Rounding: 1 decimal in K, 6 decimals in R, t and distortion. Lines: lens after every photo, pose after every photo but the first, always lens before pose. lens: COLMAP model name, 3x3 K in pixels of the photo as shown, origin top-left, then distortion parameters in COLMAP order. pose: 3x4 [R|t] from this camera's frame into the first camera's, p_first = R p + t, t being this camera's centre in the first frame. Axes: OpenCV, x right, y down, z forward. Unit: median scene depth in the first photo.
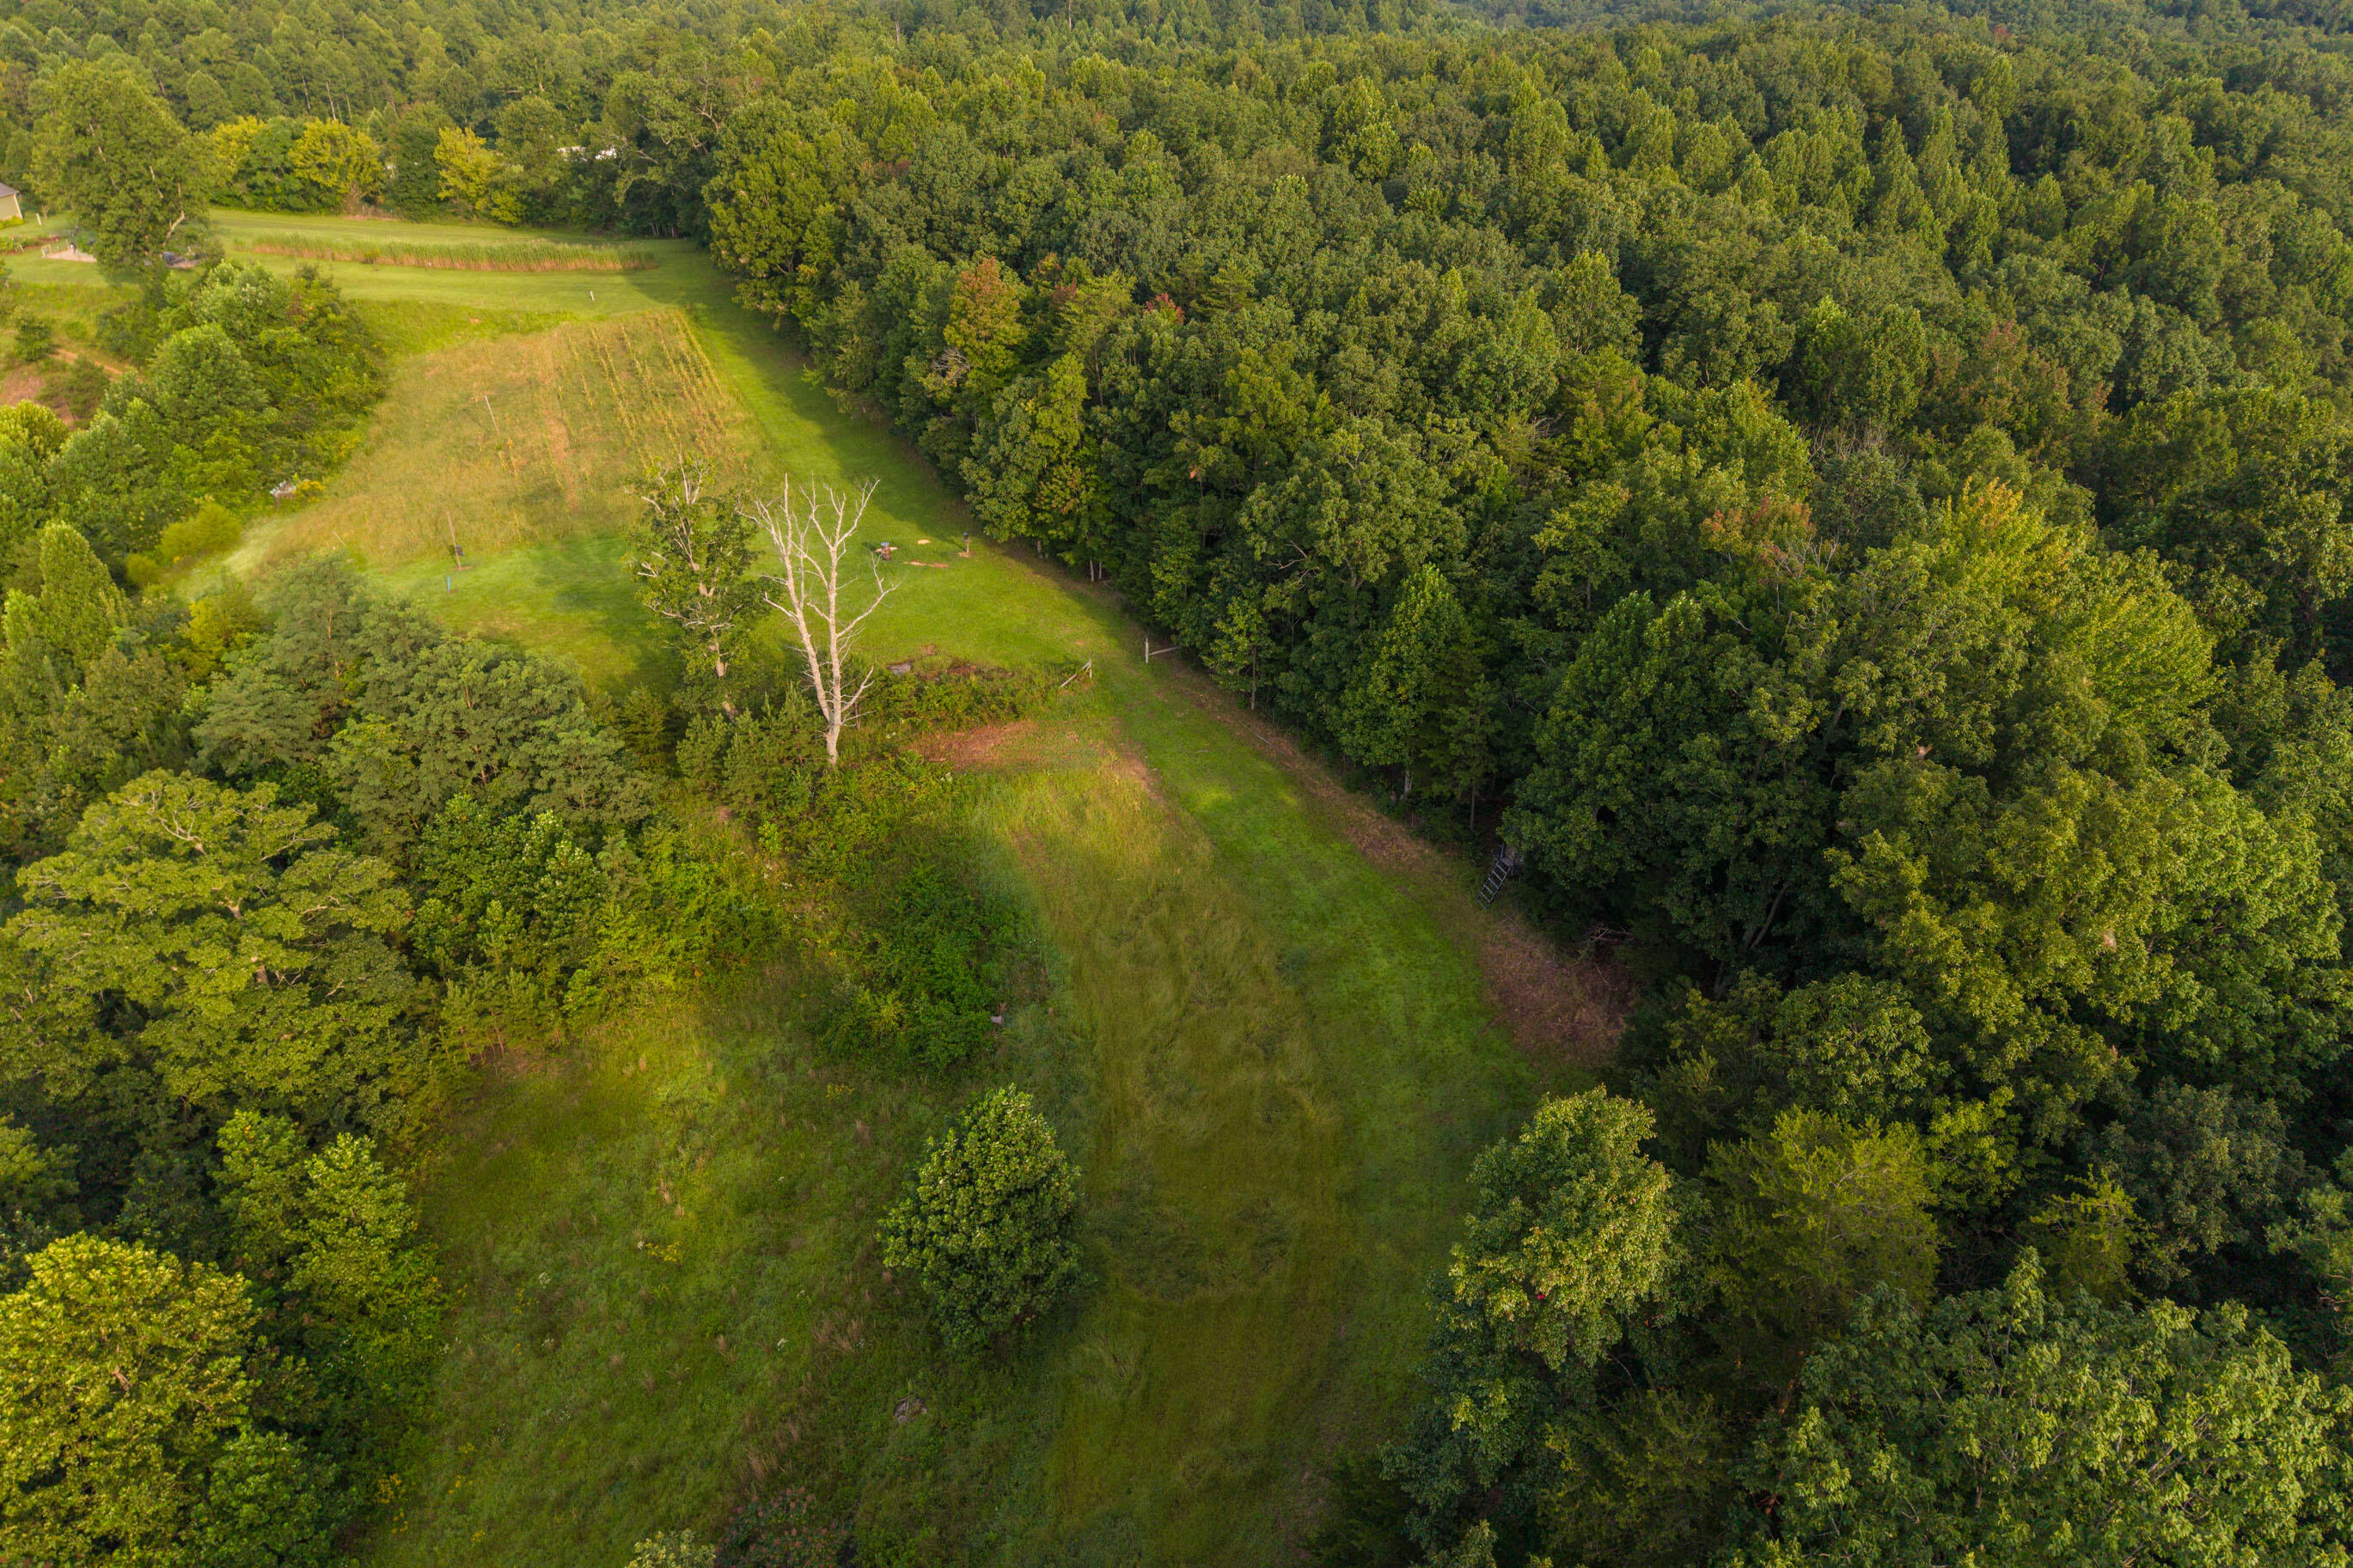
lens RADIAL K [[1581.8, 0, 1181.4], [0, 1581.8, 786.3], [0, 0, 1]] dist [0.011738, -0.012300]
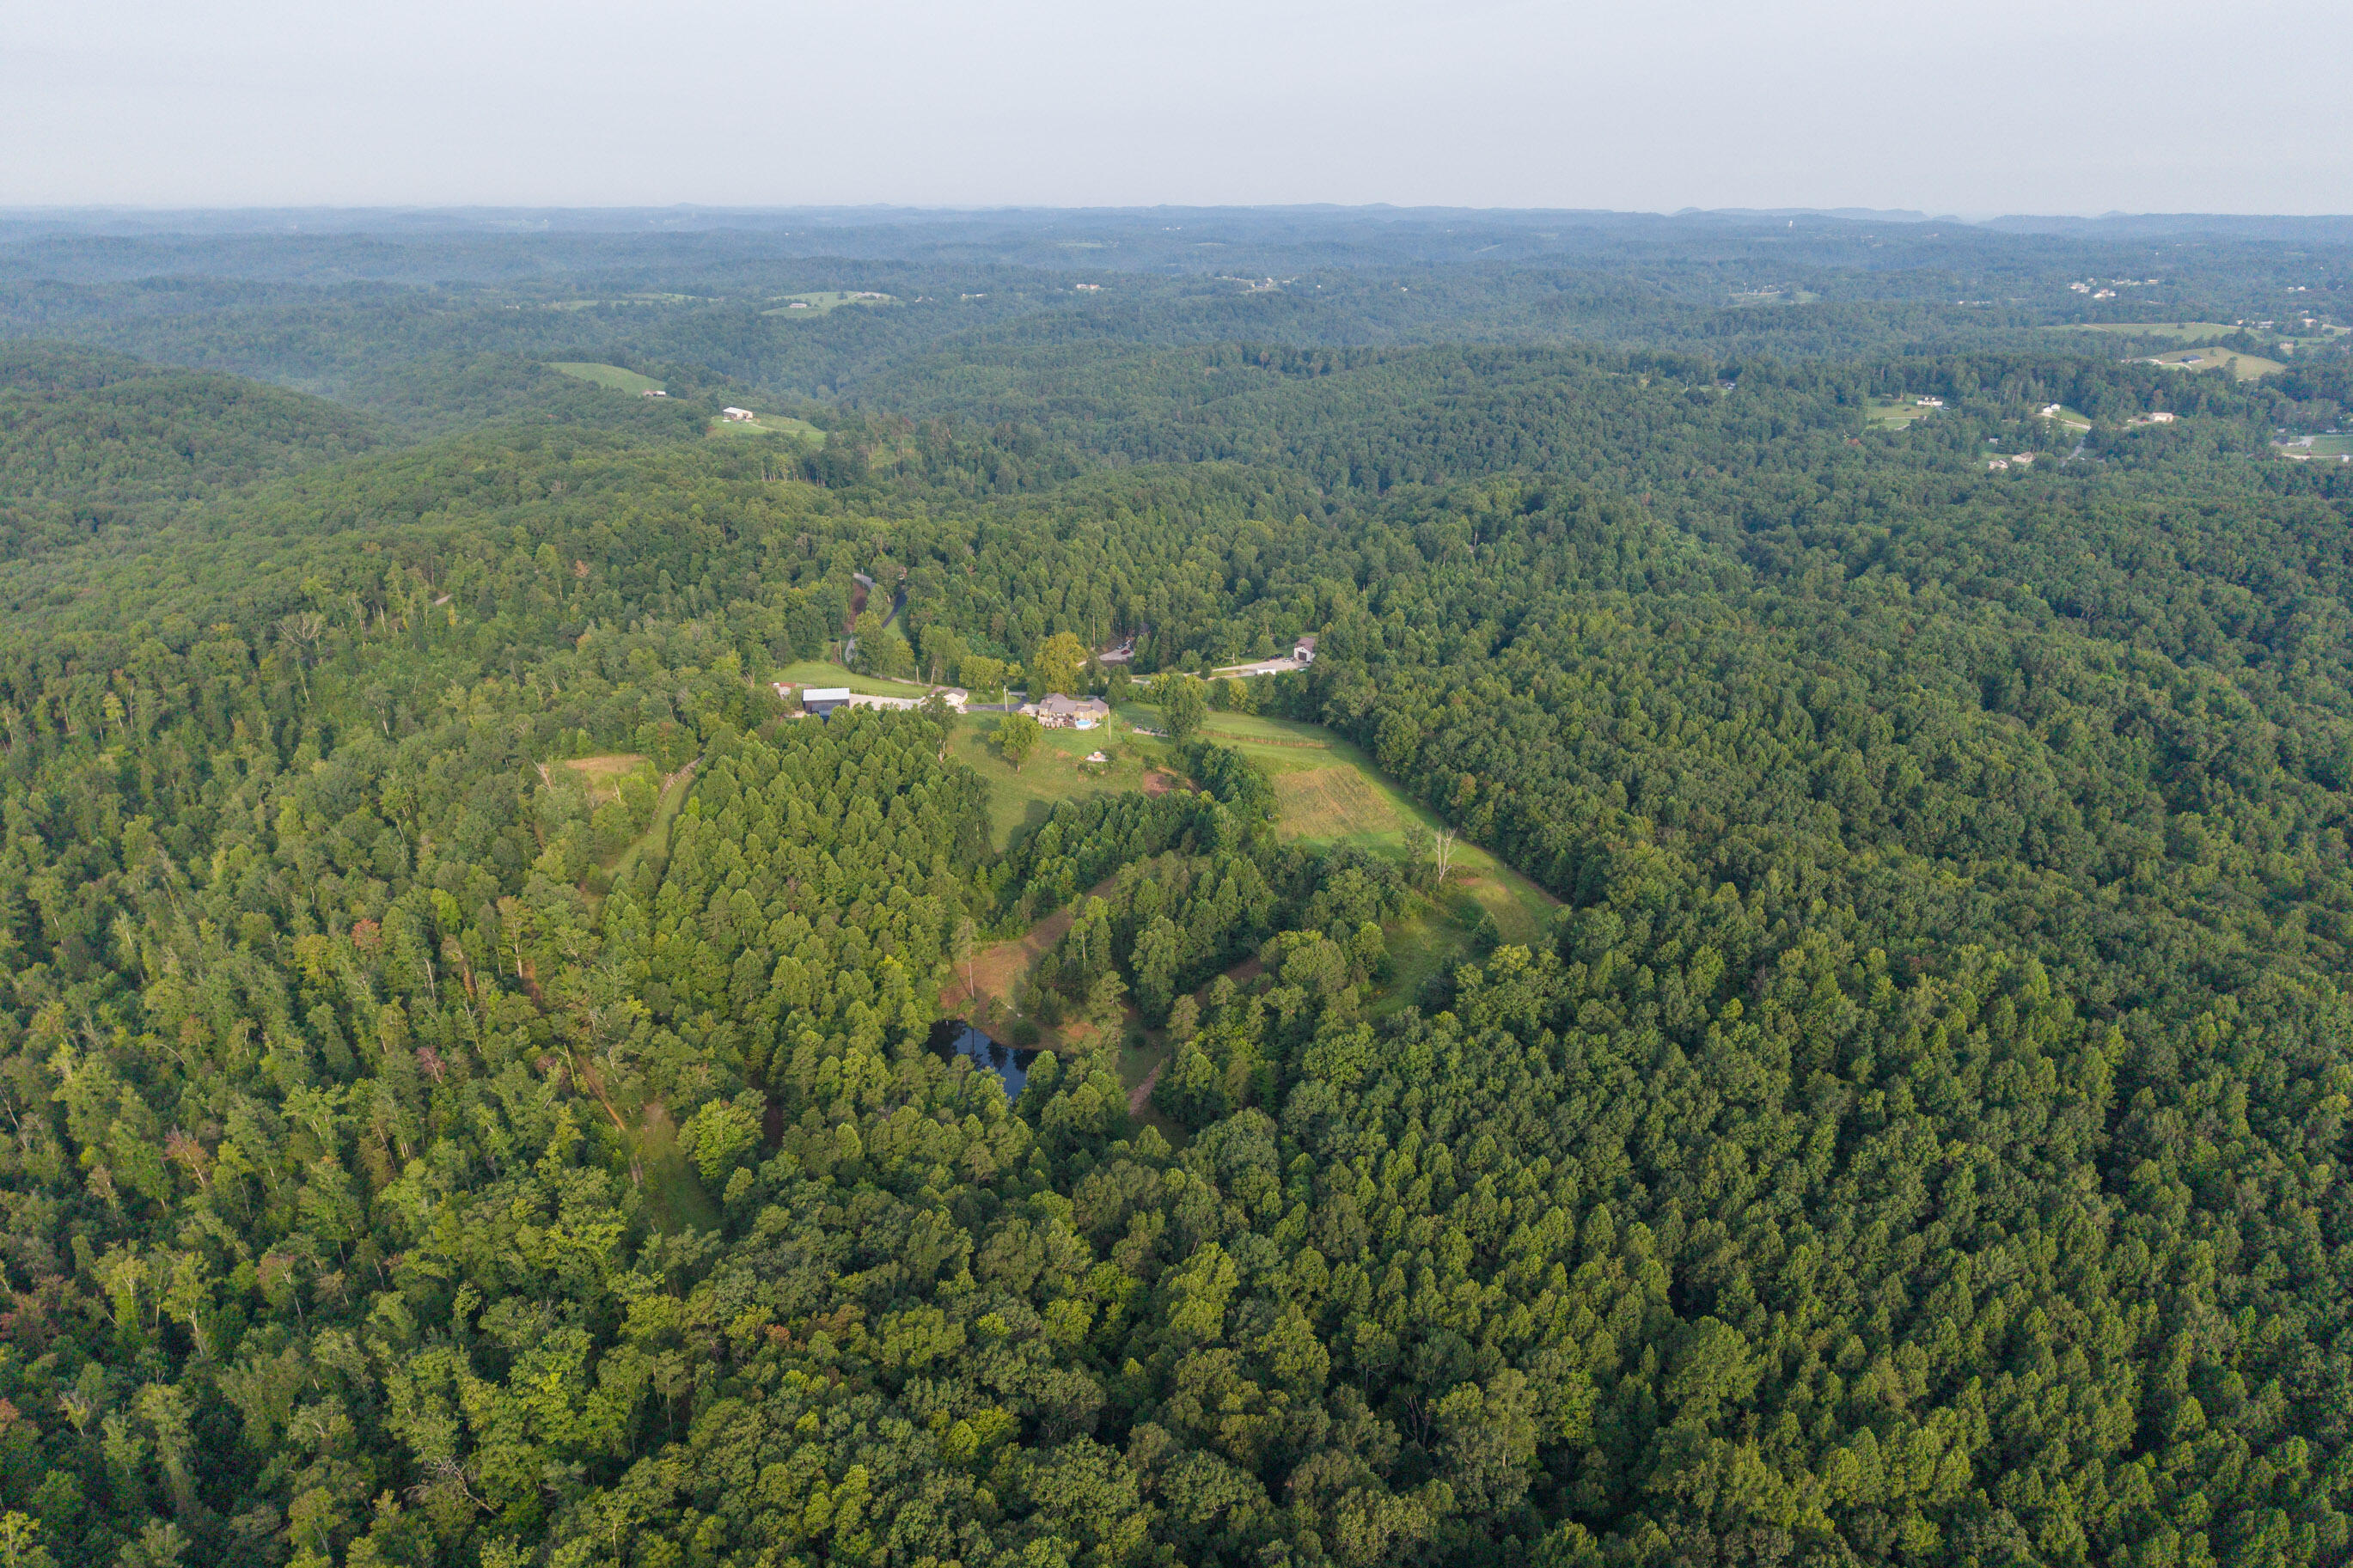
lens RADIAL K [[1581.8, 0, 1172.2], [0, 1581.8, 791.2], [0, 0, 1]] dist [0.011738, -0.012300]
pose [[0.981350, 0.054068, -0.184468, -0.130017], [-0.088101, 0.979415, -0.181615, 0.598042], [0.170852, 0.194480, 0.965913, -3.513036]]
